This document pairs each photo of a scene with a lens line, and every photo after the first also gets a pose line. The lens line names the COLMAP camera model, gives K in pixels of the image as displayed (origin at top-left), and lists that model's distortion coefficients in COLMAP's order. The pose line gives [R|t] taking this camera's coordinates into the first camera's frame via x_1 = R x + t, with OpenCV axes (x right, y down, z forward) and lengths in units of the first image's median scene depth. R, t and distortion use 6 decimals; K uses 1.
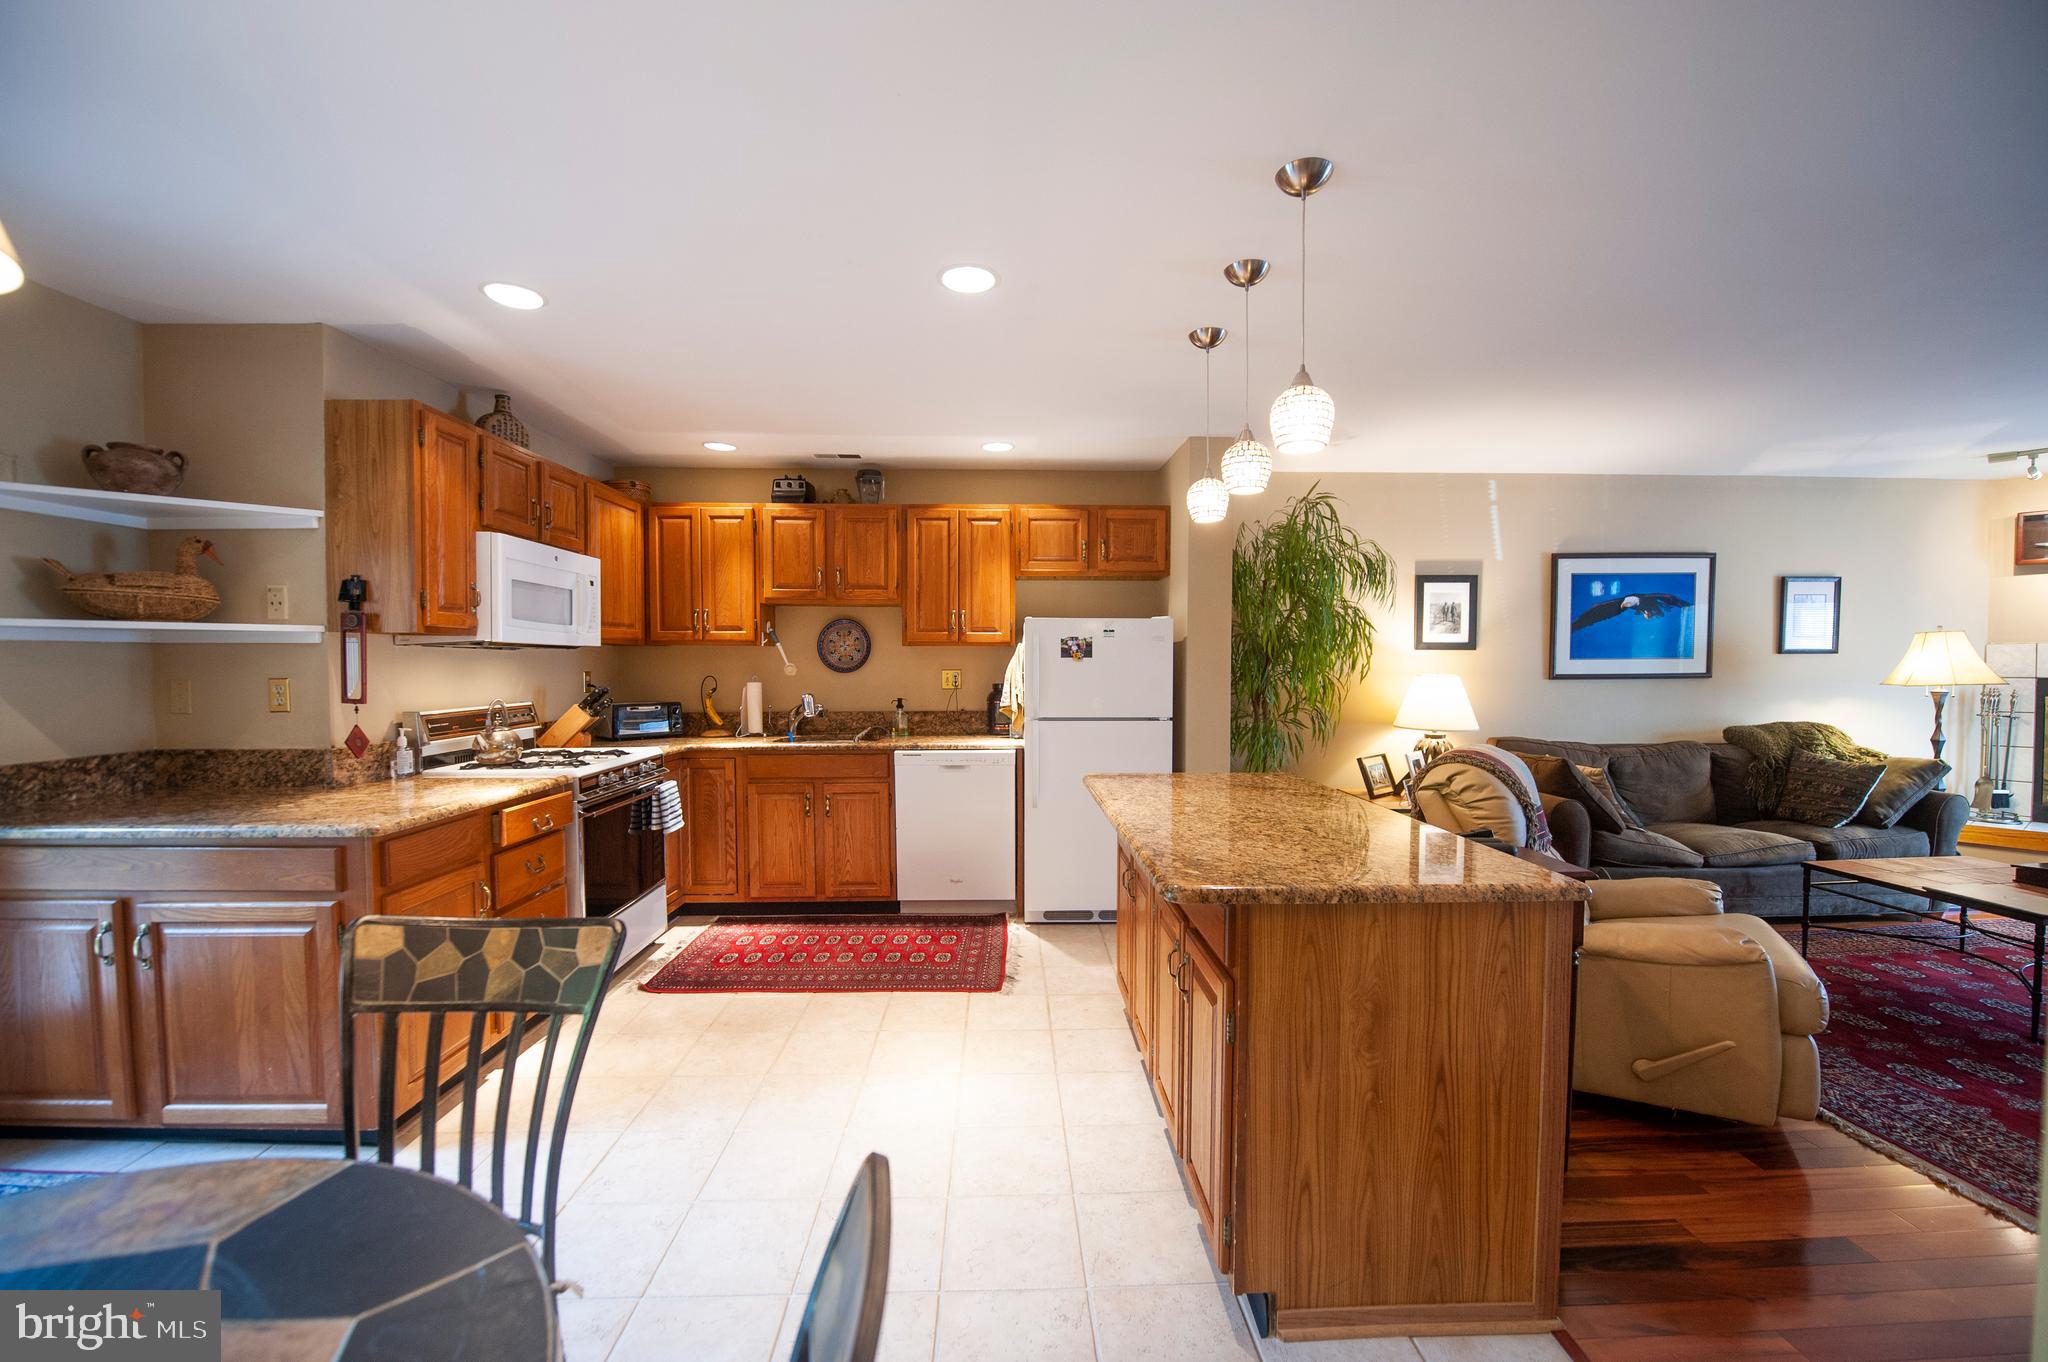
lens RADIAL K [[819.5, 0, 1032.0], [0, 819.5, 690.9], [0, 0, 1]] dist [-0.011976, -0.002716]
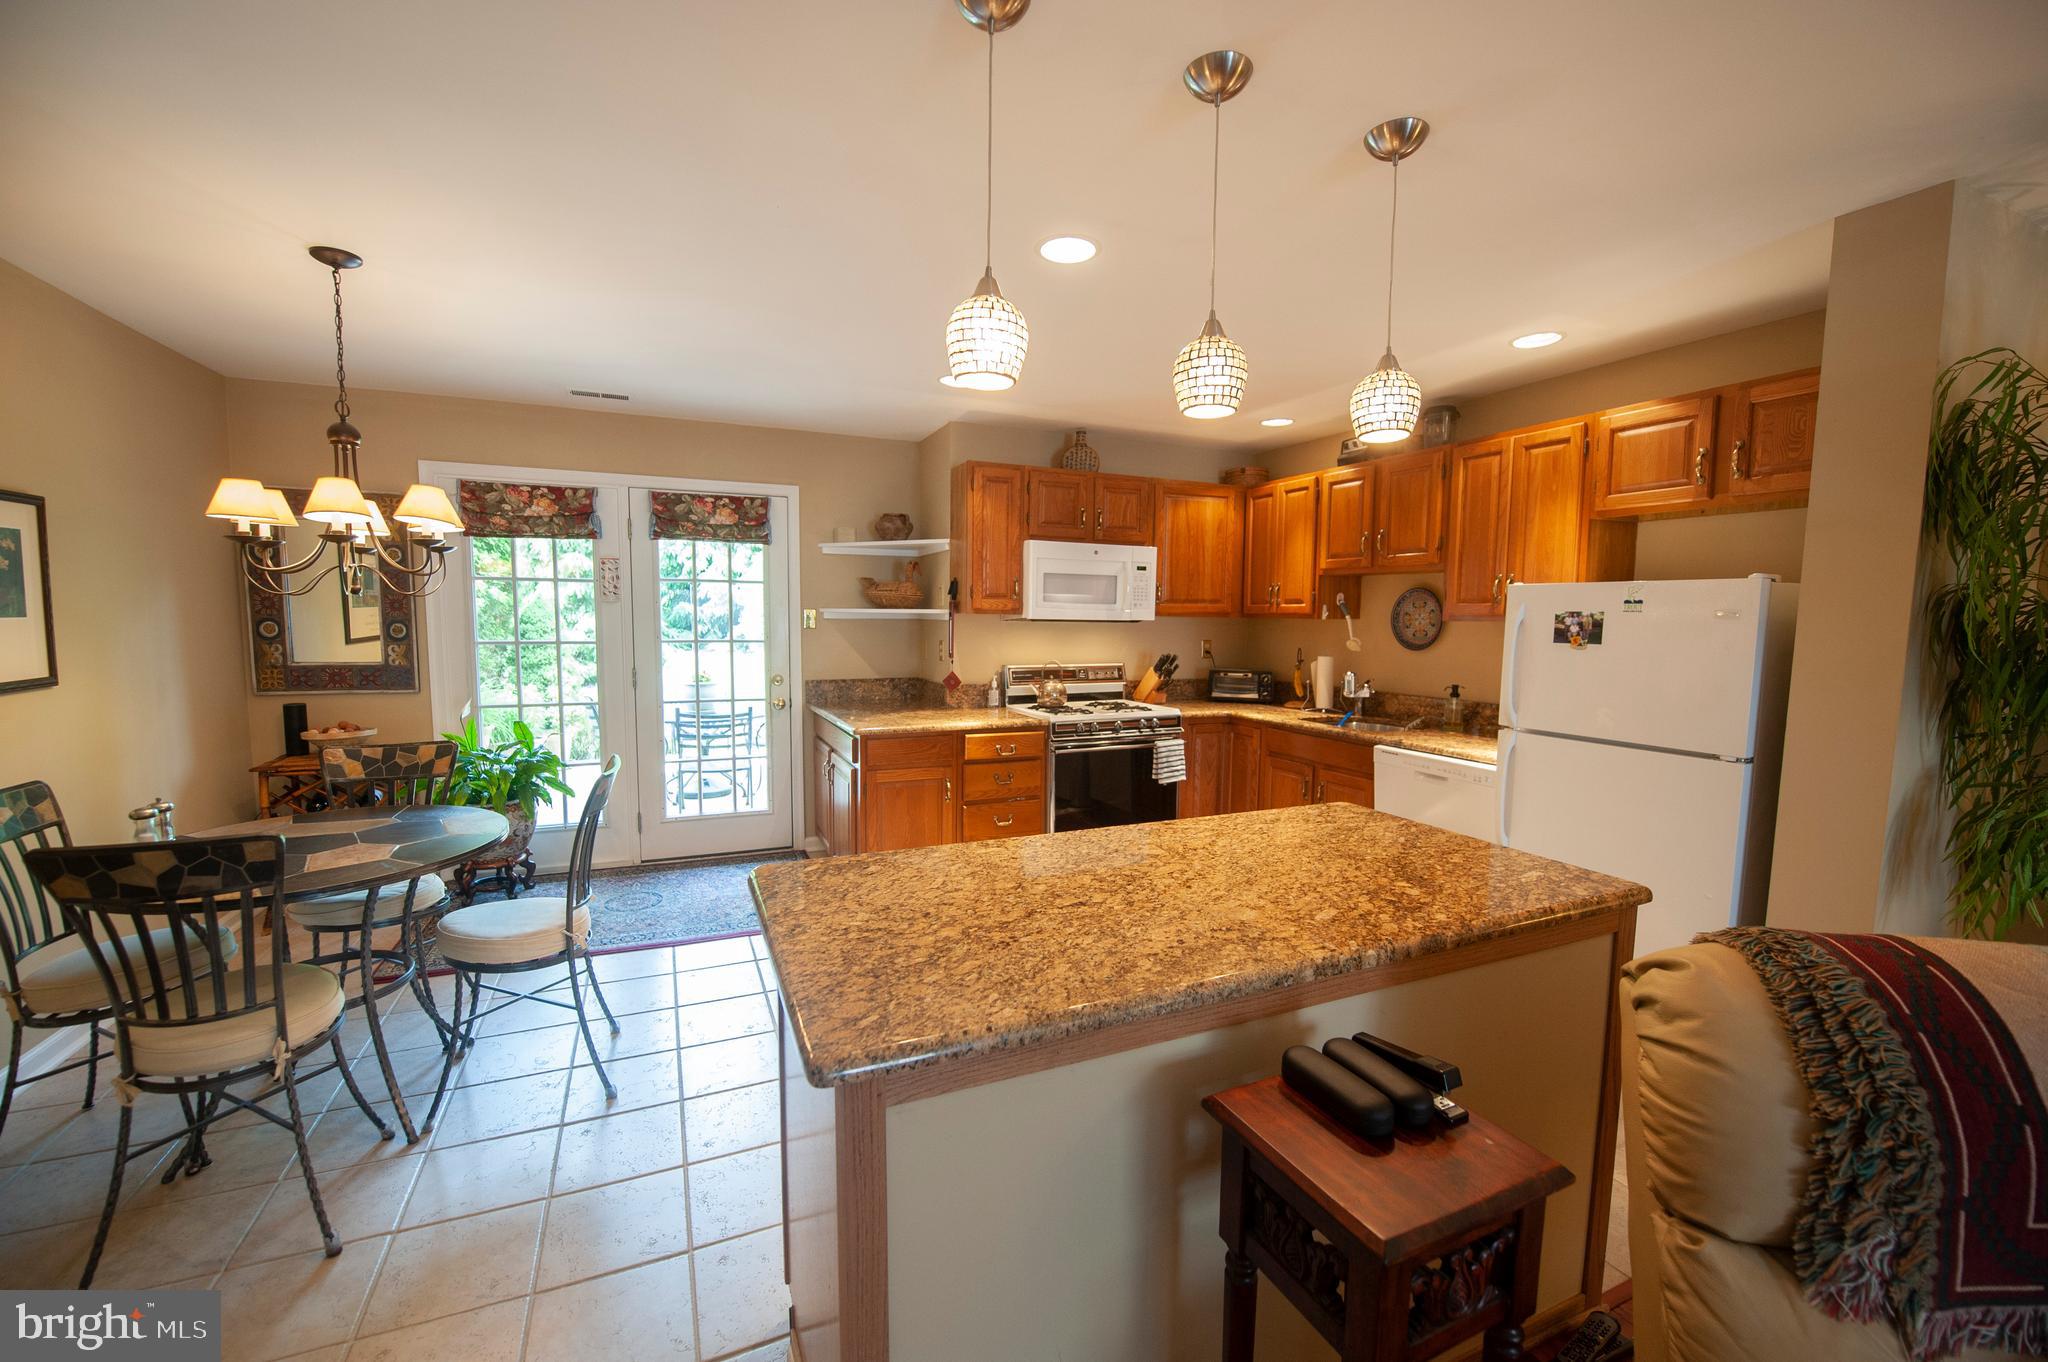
lens RADIAL K [[819.5, 0, 1025.4], [0, 819.5, 688.3], [0, 0, 1]] dist [-0.011976, -0.002716]
pose [[0.377051, 0.085590, -0.922229, 0.476983], [-0.041647, 0.996281, 0.075435, -0.034752], [0.925256, 0.009966, 0.379213, 0.337706]]
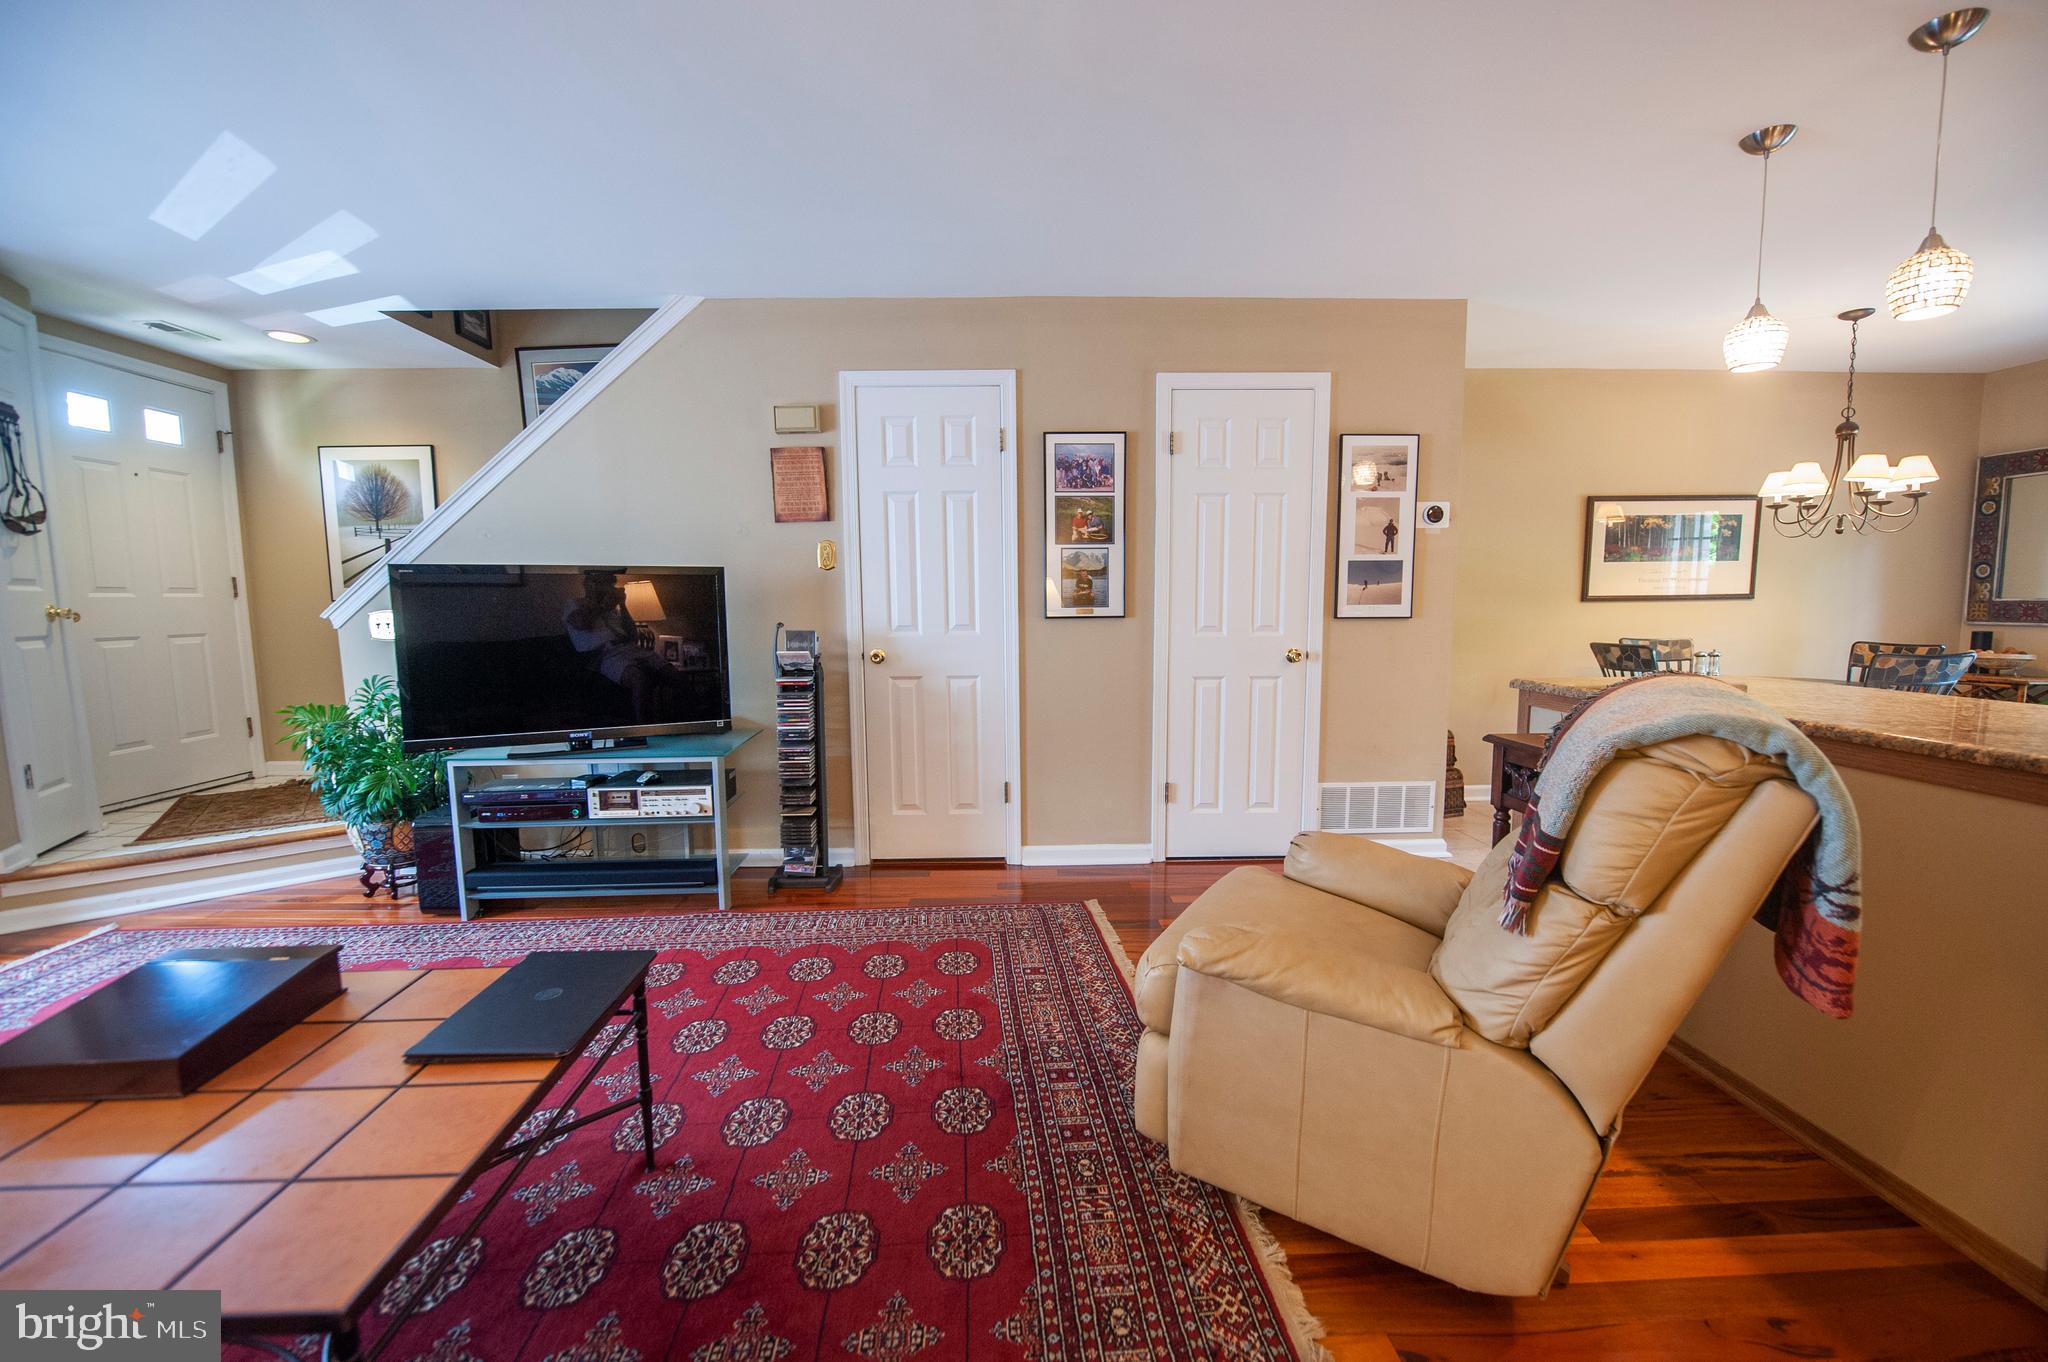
lens RADIAL K [[819.5, 0, 1031.1], [0, 819.5, 692.8], [0, 0, 1]] dist [-0.011976, -0.002716]
pose [[-0.999964, 0.008167, -0.002434, 0.646216], [0.007749, 0.990266, 0.138974, 0.005828], [0.003545, 0.138950, -0.990293, 1.028556]]
